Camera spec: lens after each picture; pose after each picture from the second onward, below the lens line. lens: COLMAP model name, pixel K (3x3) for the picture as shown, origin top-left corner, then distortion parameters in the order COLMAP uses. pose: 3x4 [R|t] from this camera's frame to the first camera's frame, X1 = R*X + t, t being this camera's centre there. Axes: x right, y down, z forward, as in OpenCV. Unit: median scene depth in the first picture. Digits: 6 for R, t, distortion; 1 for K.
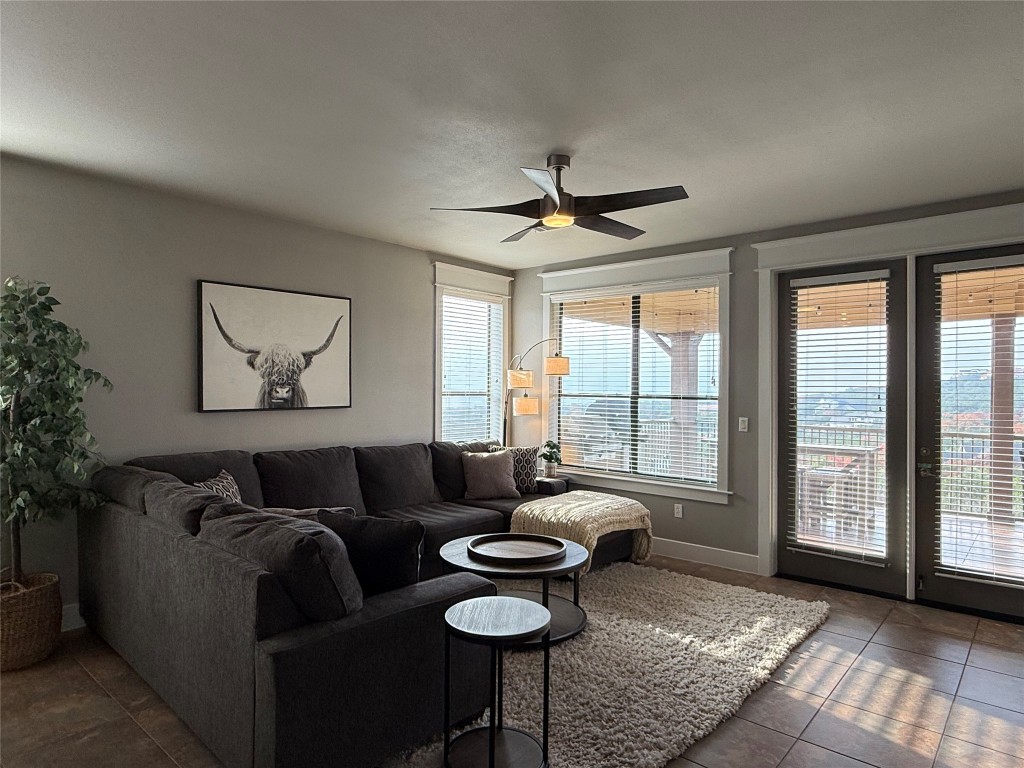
lens RADIAL K [[616.6, 0, 515.0], [0, 616.6, 384.0], [0, 0, 1]] dist [-0.000016, -0.000728]
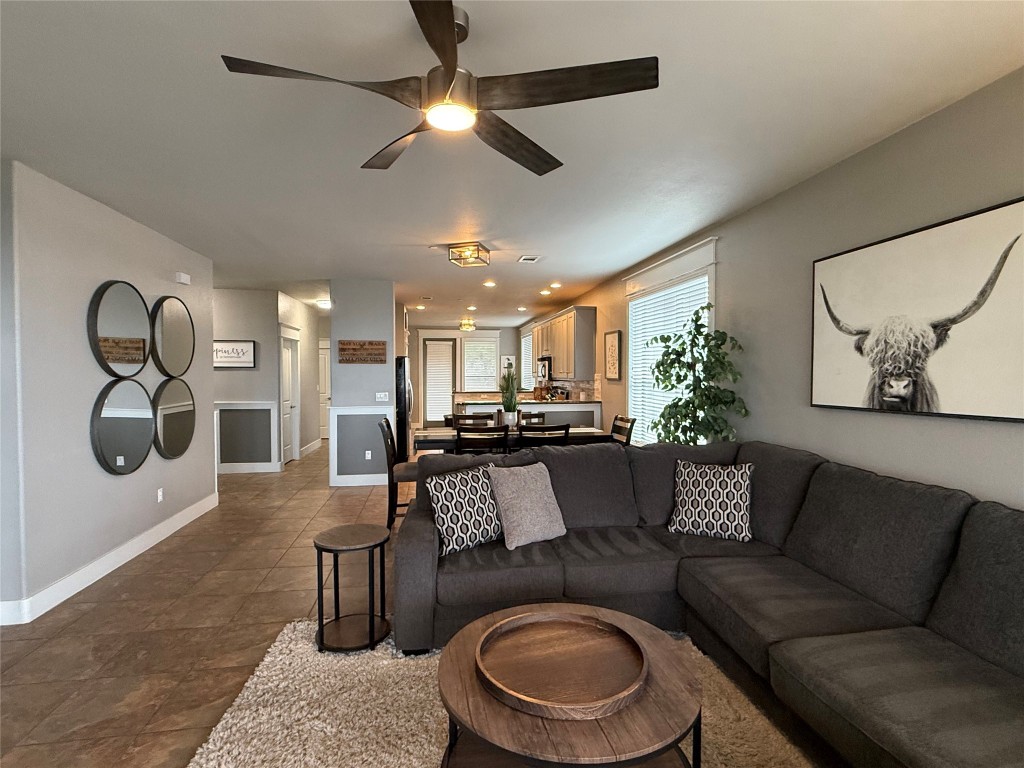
lens RADIAL K [[509.0, 0, 512.7], [0, 509.0, 386.5], [0, 0, 1]] dist [0.000578, 0.000138]
pose [[-0.639922, 0.008722, -0.768390, 0.318324], [-0.003906, 0.999886, 0.014603, 0.006425], [0.768430, 0.012347, -0.639815, 1.025285]]
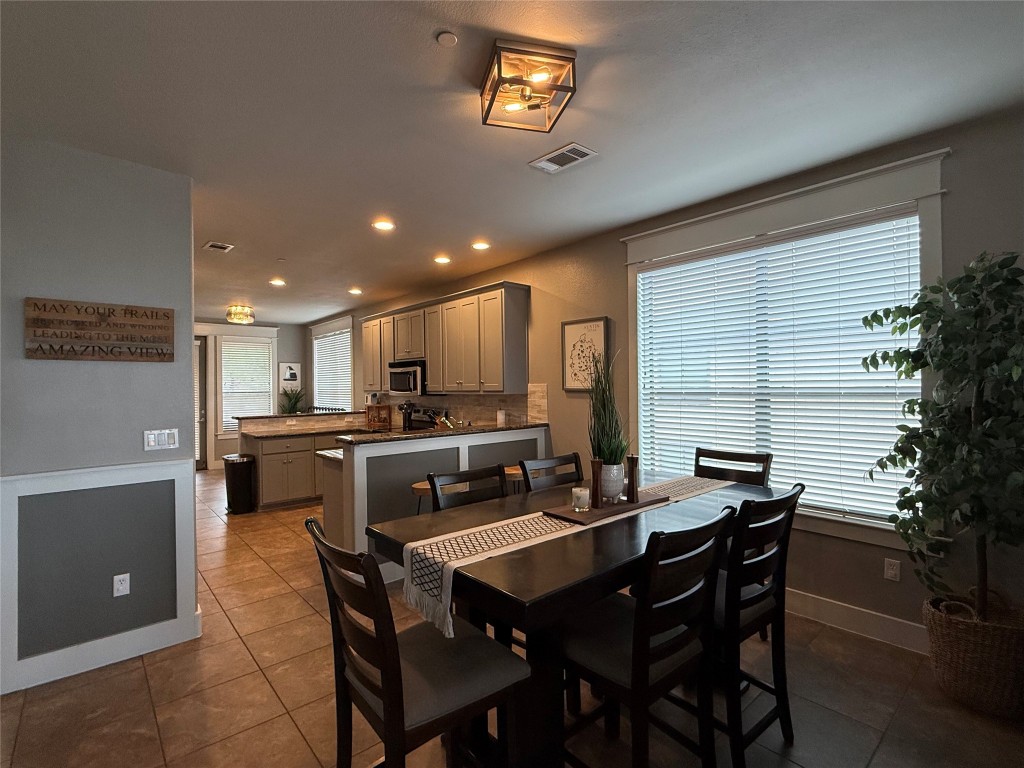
lens RADIAL K [[488.6, 0, 513.5], [0, 488.6, 385.6], [0, 0, 1]] dist [0.001070, 0.000622]
pose [[-0.135960, -0.011787, -0.990644, -0.026967], [0.015218, 0.999786, -0.013985, 0.007738], [0.990597, -0.016977, -0.135752, 0.314638]]
